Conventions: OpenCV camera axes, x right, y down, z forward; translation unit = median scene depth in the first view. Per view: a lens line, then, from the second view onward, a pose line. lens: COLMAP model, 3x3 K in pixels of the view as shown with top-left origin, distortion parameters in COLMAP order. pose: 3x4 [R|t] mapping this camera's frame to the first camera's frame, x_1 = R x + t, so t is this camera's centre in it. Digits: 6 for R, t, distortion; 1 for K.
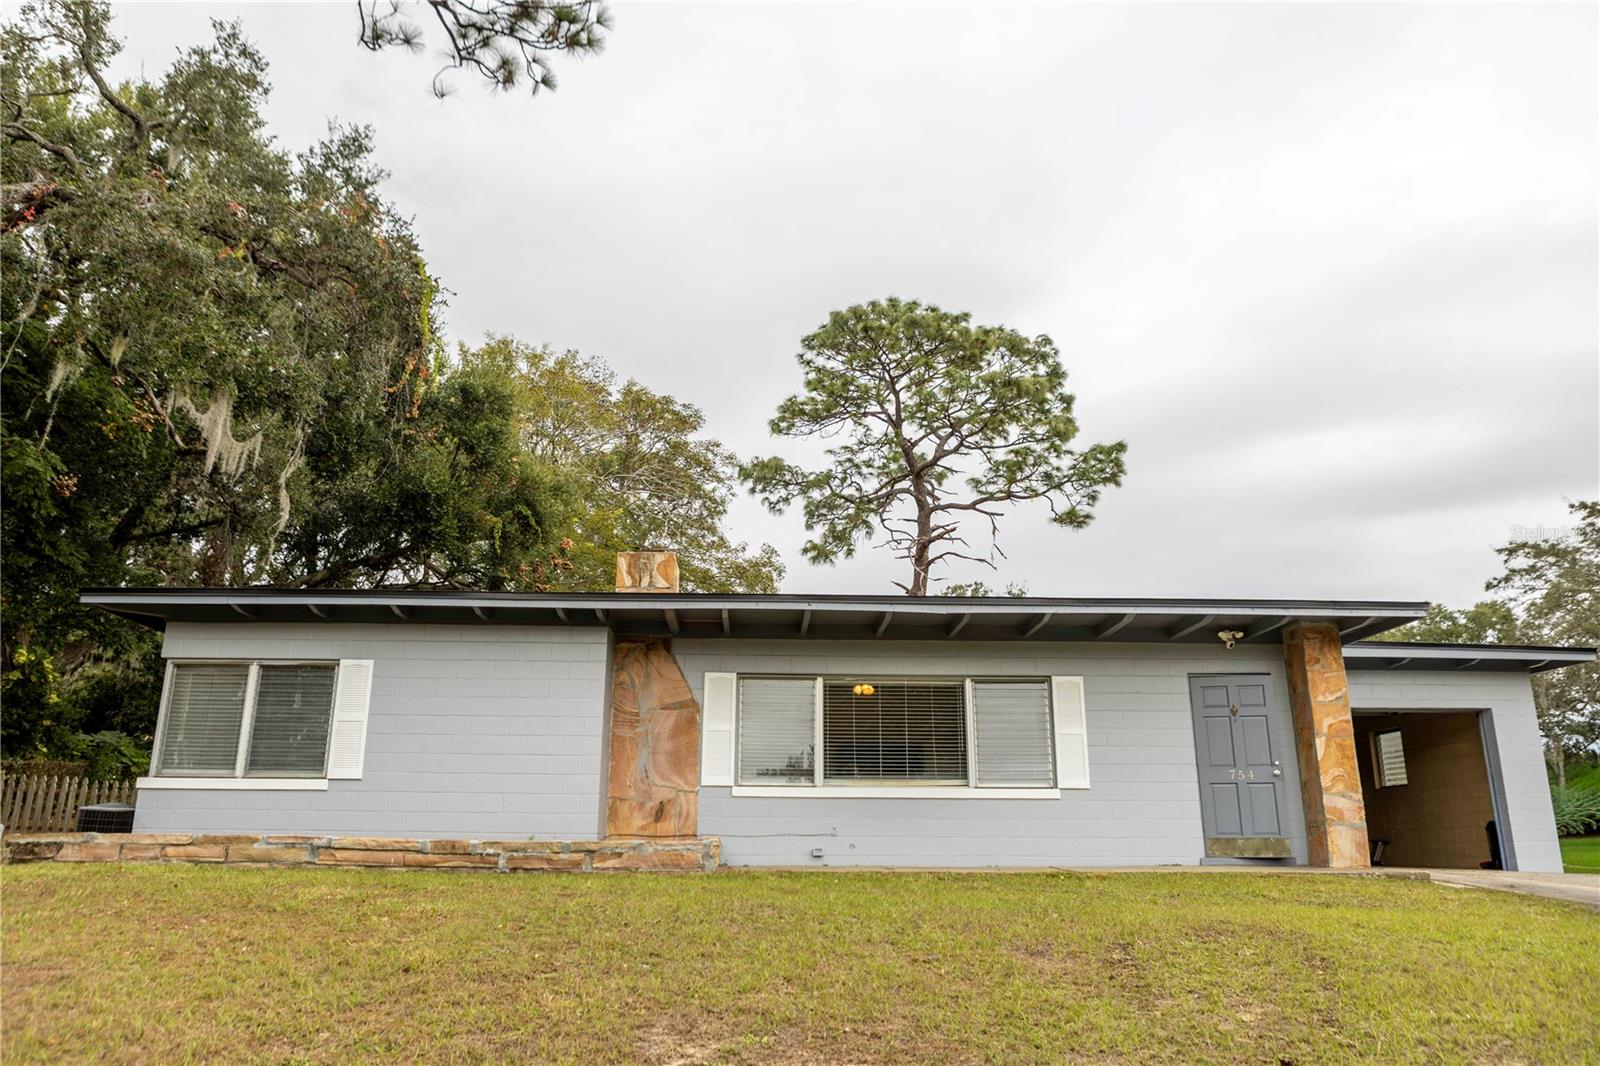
lens RADIAL K [[1072.9, 0, 793.7], [0, 1072.9, 528.0], [0, 0, 1]] dist [-0.027228, 0.012560]
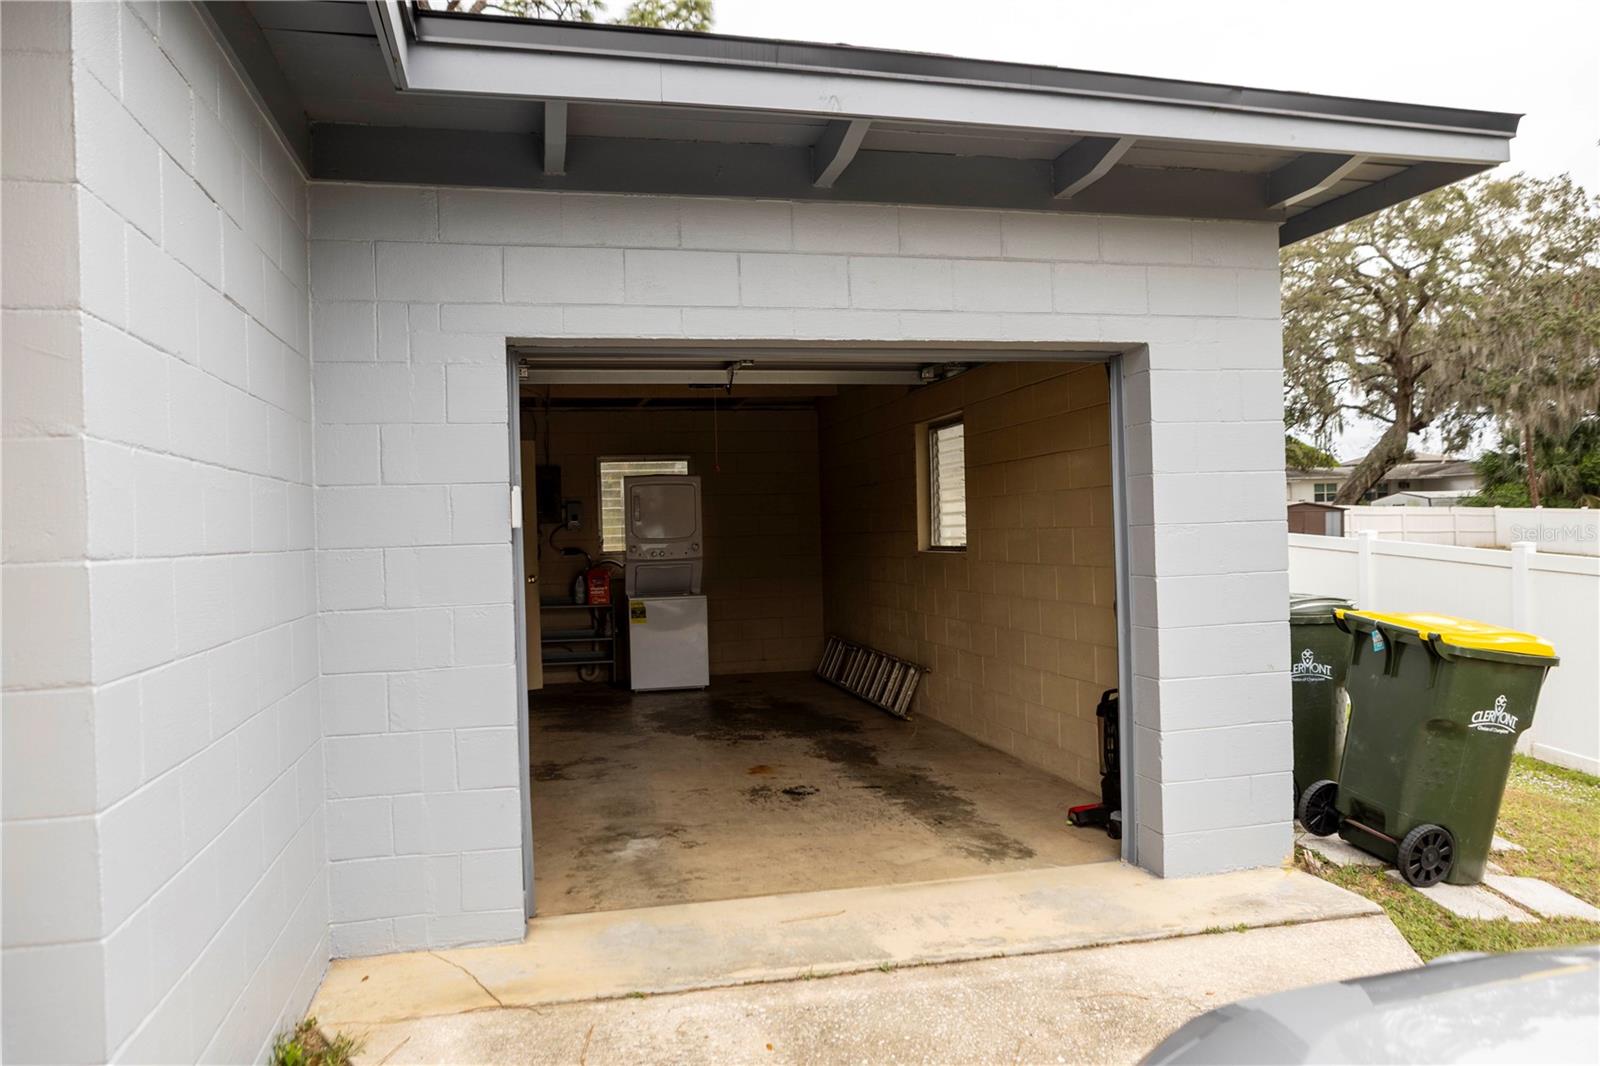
lens RADIAL K [[1072.4, 0, 801.1], [0, 1072.4, 534.1], [0, 0, 1]] dist [-0.032353, 0.014595]
pose [[0.976757, -0.039368, 0.210704, 0.514001], [-0.022529, 0.958690, 0.283558, 0.142698], [-0.213163, -0.281714, 0.935520, 0.752441]]
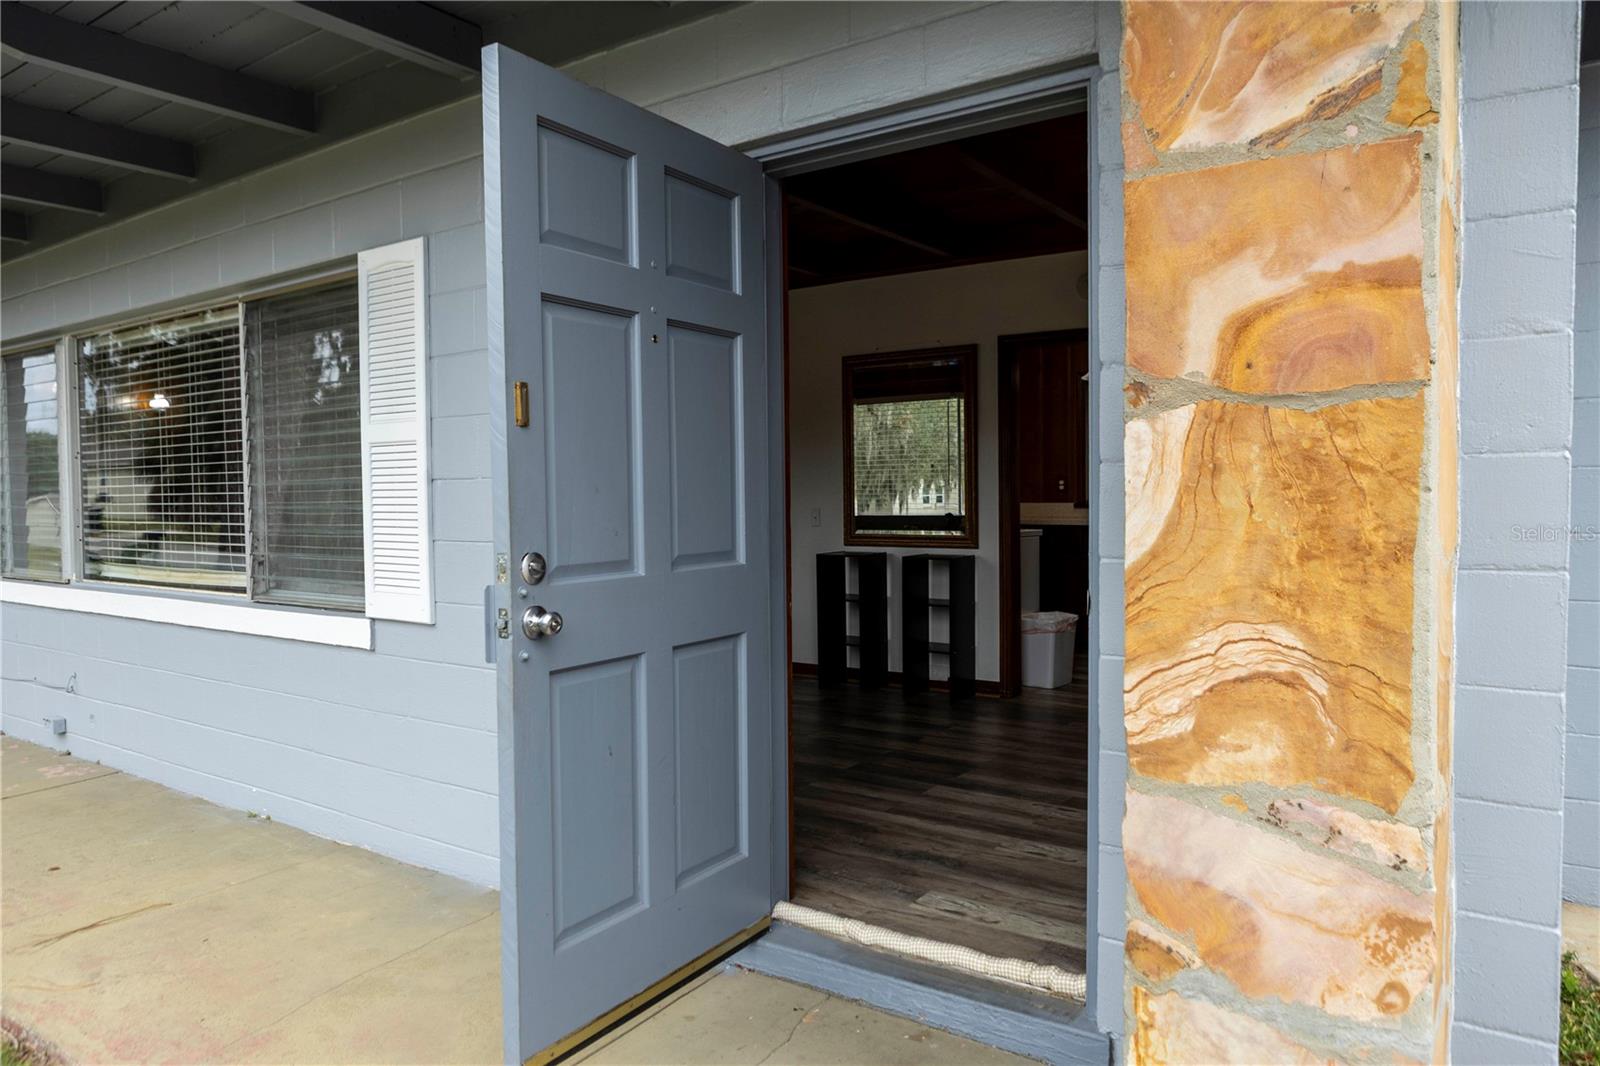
lens RADIAL K [[1072.4, 0, 796.1], [0, 1072.4, 535.5], [0, 0, 1]] dist [-0.032353, 0.014595]
pose [[0.804086, 0.003925, -0.594500, 0.461283], [0.186698, 0.947723, 0.258774, 0.141414], [0.564437, -0.319069, 0.761318, 0.730830]]
